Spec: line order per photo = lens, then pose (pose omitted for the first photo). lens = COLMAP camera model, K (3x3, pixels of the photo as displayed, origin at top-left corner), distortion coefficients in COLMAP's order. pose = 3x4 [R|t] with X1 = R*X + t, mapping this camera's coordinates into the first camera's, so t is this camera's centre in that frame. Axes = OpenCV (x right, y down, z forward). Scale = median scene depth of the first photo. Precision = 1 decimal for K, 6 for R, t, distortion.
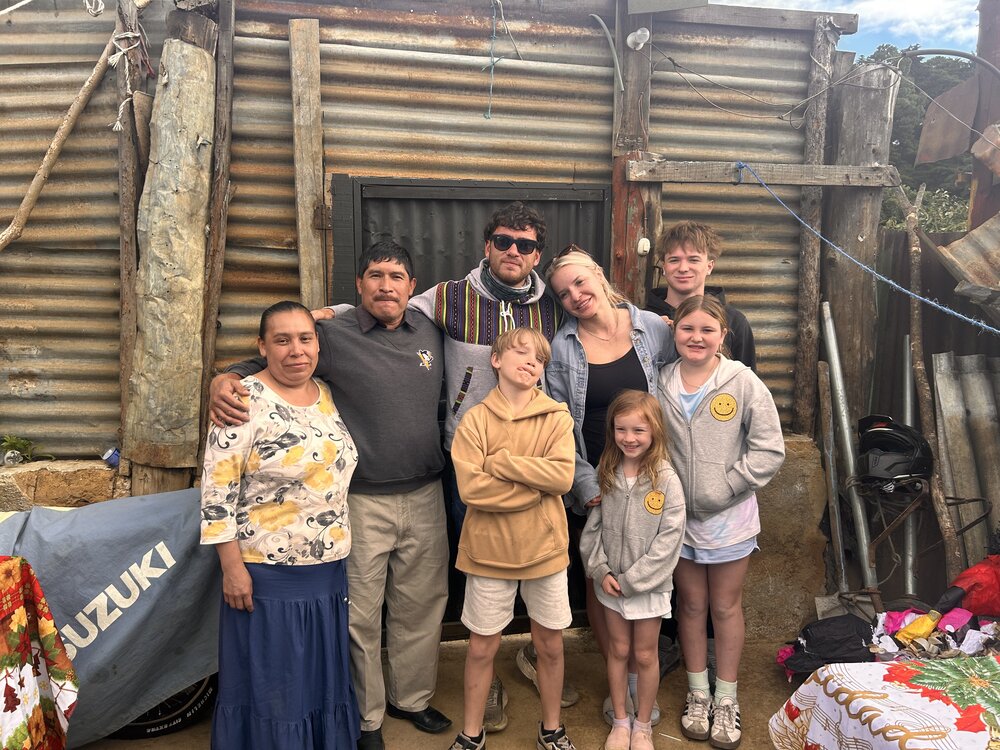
lens RADIAL K [[751.8, 0, 498.9], [0, 751.8, 372.6], [0, 0, 1]] dist [0.052536, -0.059933]
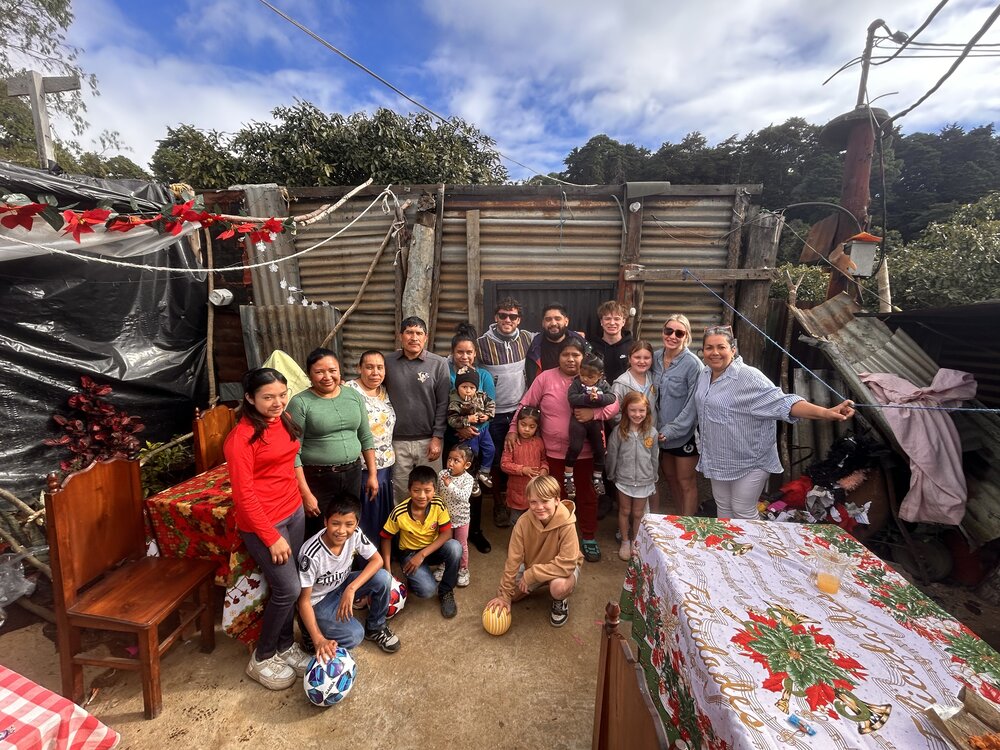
lens RADIAL K [[439.5, 0, 496.7], [0, 439.5, 375.4], [0, 0, 1]] dist [-0.011567, 0.000000]
pose [[0.972615, 0.042539, -0.228497, 0.118829], [-0.025138, 0.996594, 0.078536, -0.084584], [0.231060, -0.070642, 0.970372, -0.247754]]
